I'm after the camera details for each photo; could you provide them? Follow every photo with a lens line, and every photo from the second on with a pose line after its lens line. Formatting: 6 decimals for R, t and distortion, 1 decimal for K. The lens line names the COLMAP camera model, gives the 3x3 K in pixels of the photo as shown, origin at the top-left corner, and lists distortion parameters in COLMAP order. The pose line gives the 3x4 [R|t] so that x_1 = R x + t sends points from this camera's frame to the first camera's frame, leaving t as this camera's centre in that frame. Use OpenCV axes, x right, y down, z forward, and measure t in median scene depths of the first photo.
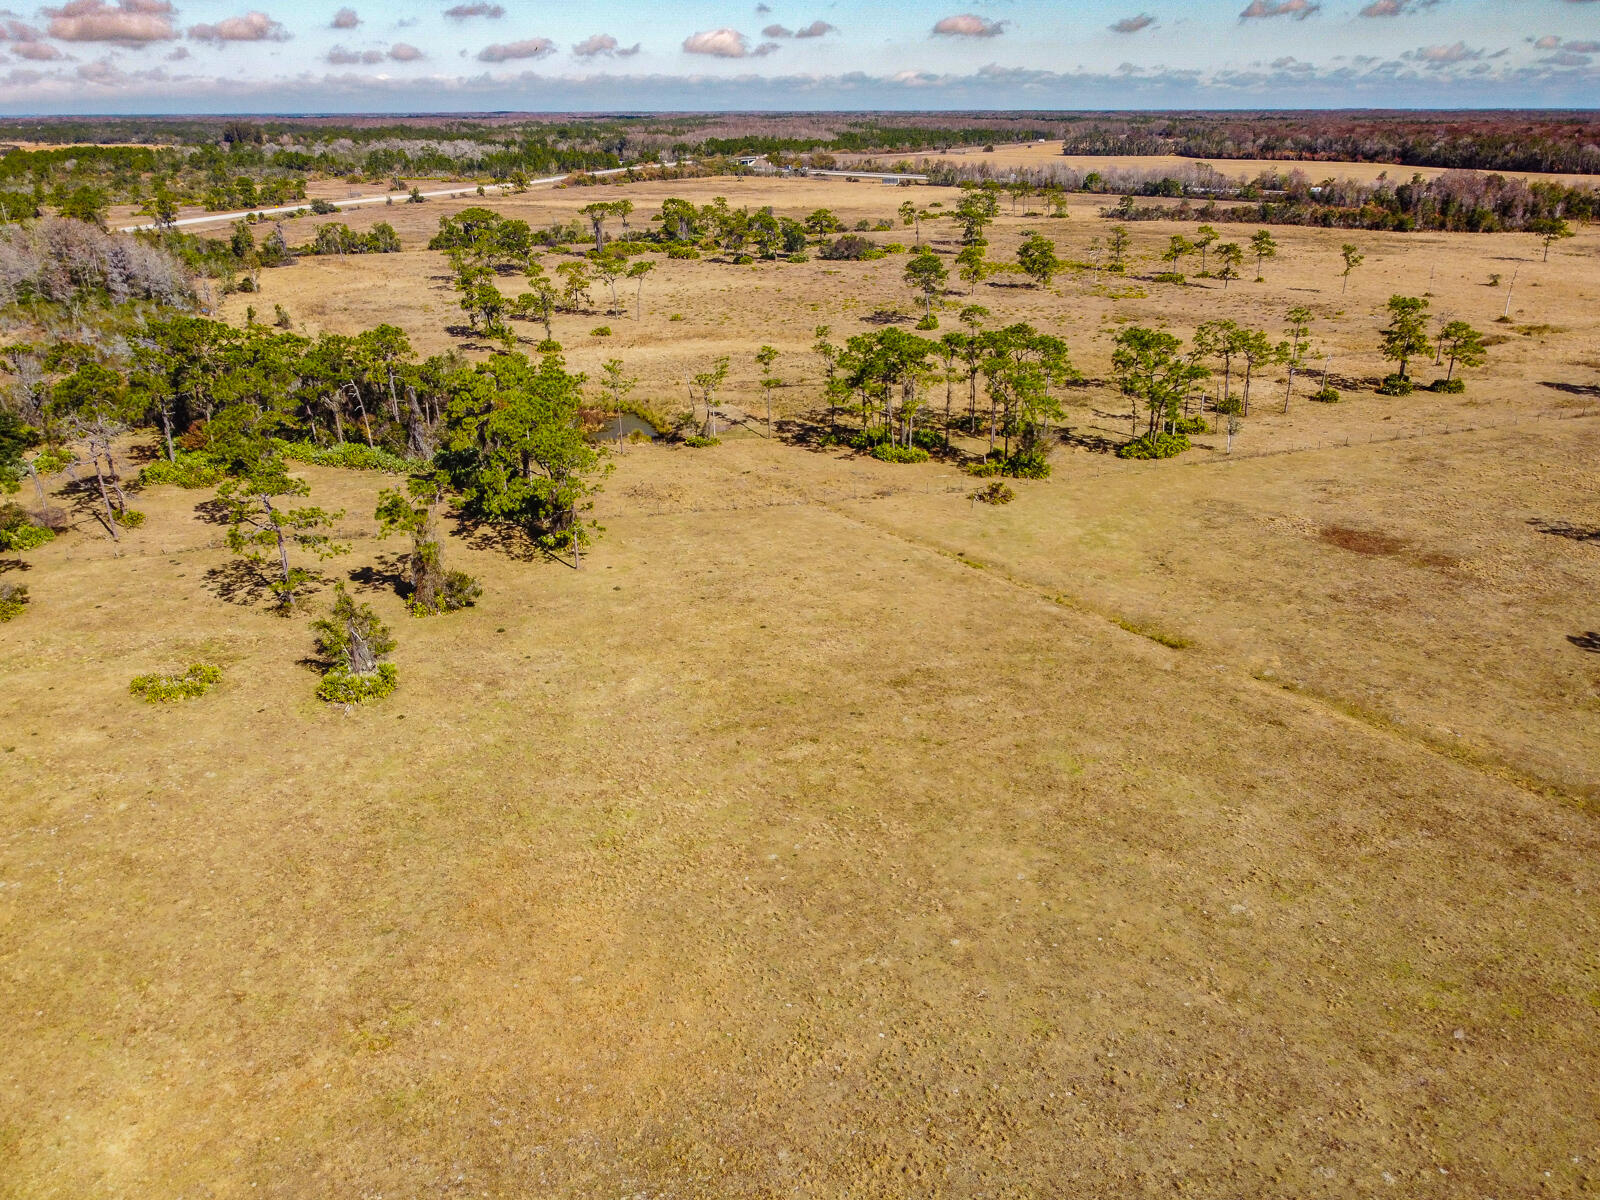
lens RADIAL K [[1215.7, 0, 797.4], [0, 1215.7, 598.5], [0, 0, 1]] dist [0.003474, -0.006287]
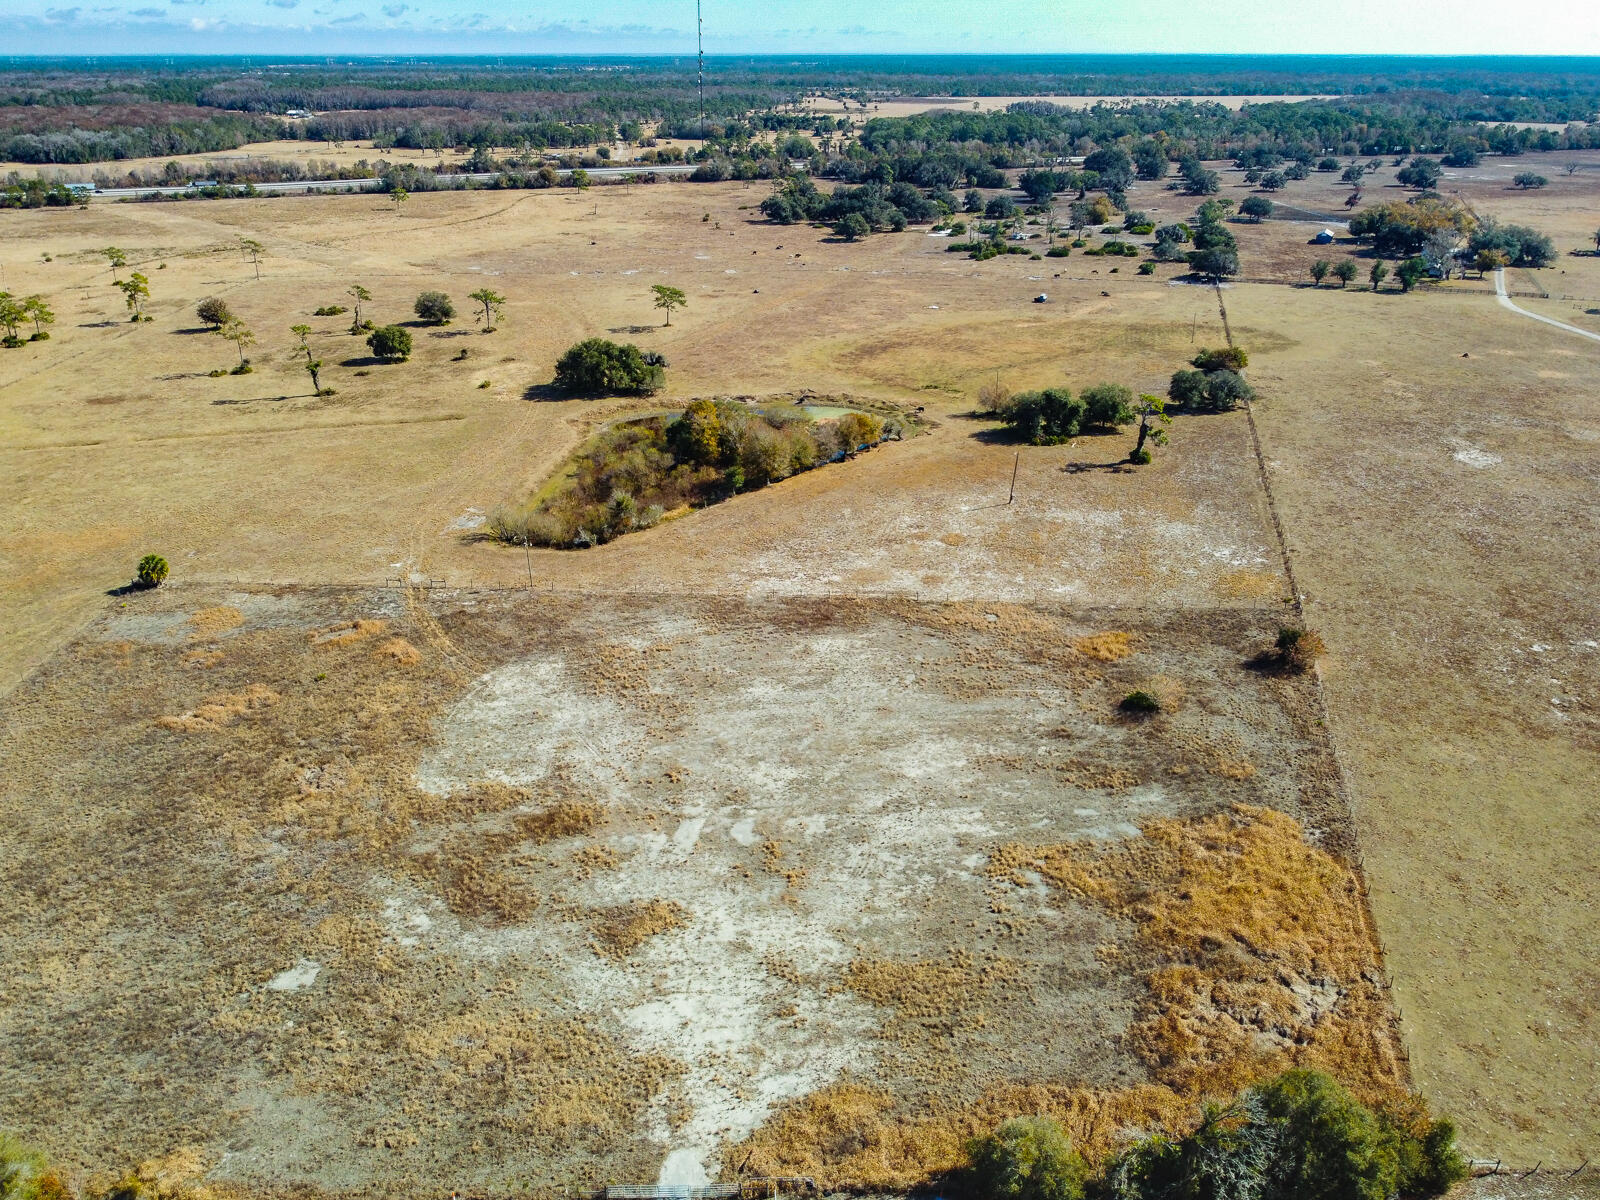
lens RADIAL K [[1256.6, 0, 800.0], [0, 1256.6, 600.0], [0, 0, 1]] dist [0.007072, -0.007103]
pose [[0.347344, -0.365414, 0.863611, -1.204942], [0.338940, 0.907612, 0.247710, 0.141790], [-0.874341, 0.206671, 0.439107, -1.041758]]
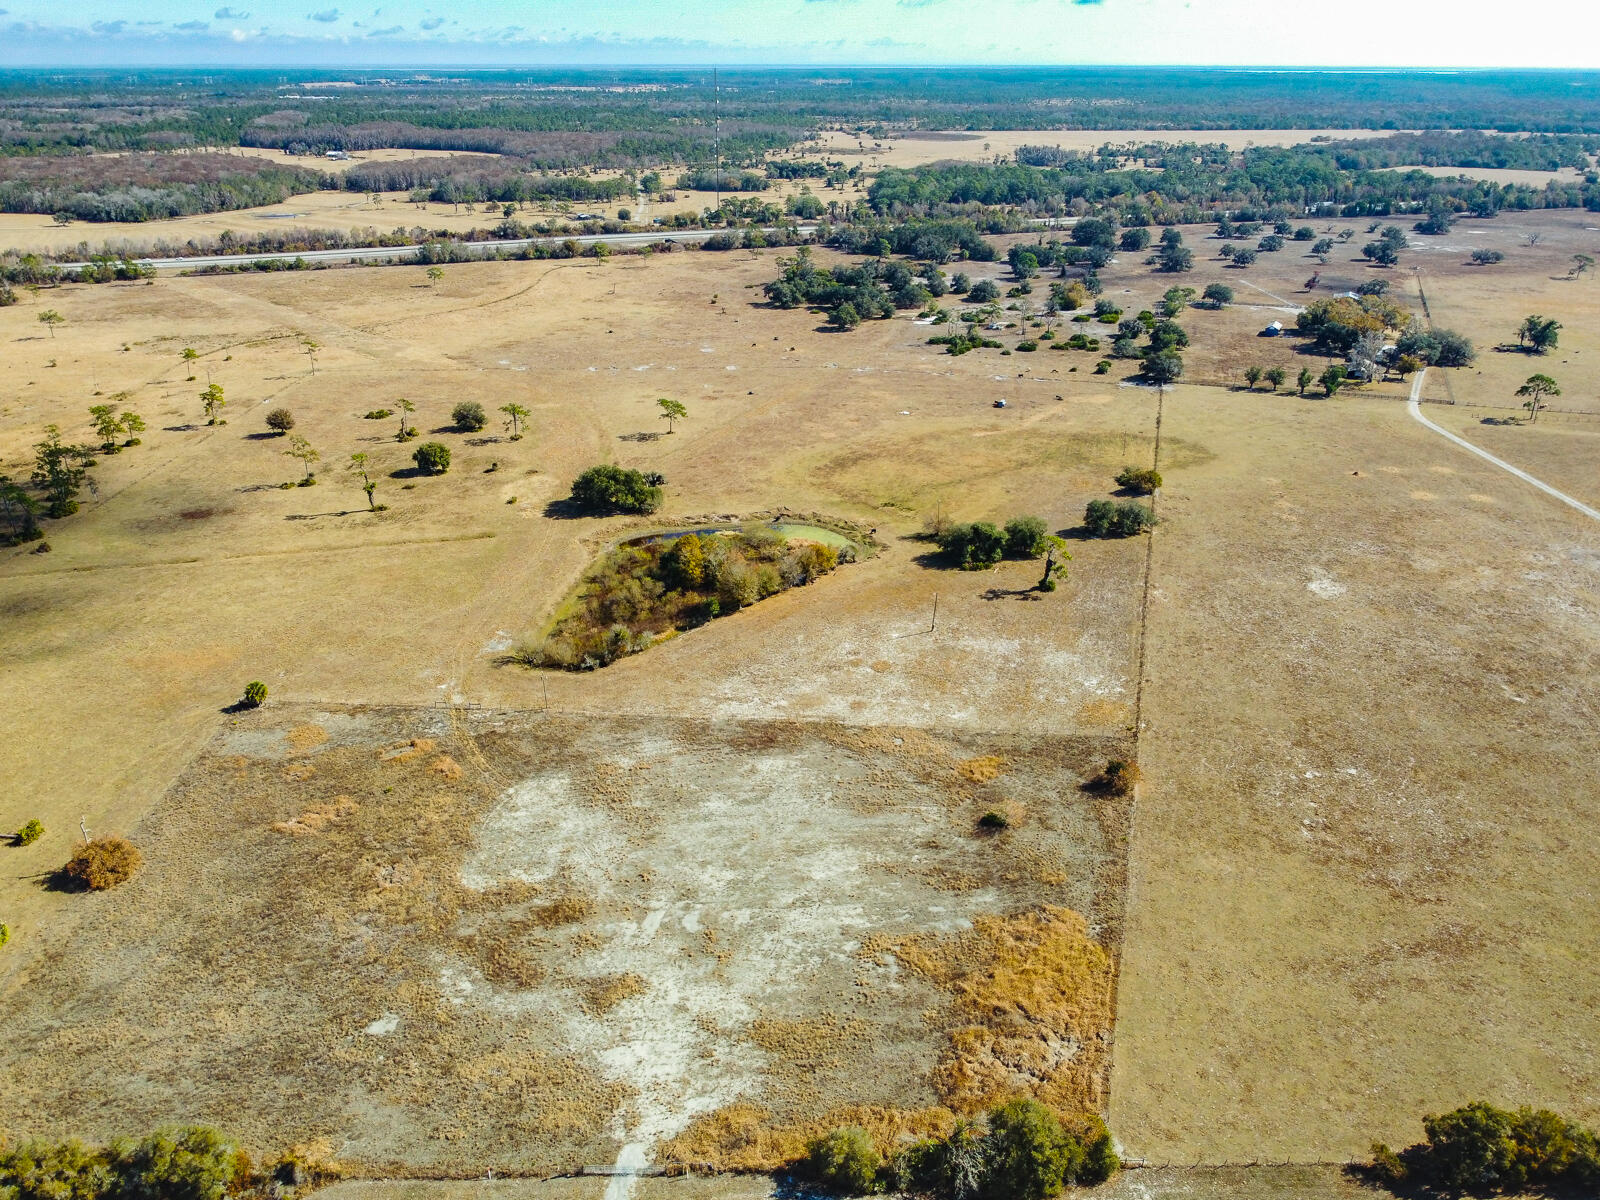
lens RADIAL K [[1256.6, 0, 800.0], [0, 1256.6, 600.0], [0, 0, 1]] dist [0.007072, -0.007103]
pose [[0.366457, -0.359524, 0.858167, -1.469197], [0.335456, 0.911350, 0.238557, -0.089442], [-0.867858, 0.200457, 0.454576, -1.353422]]
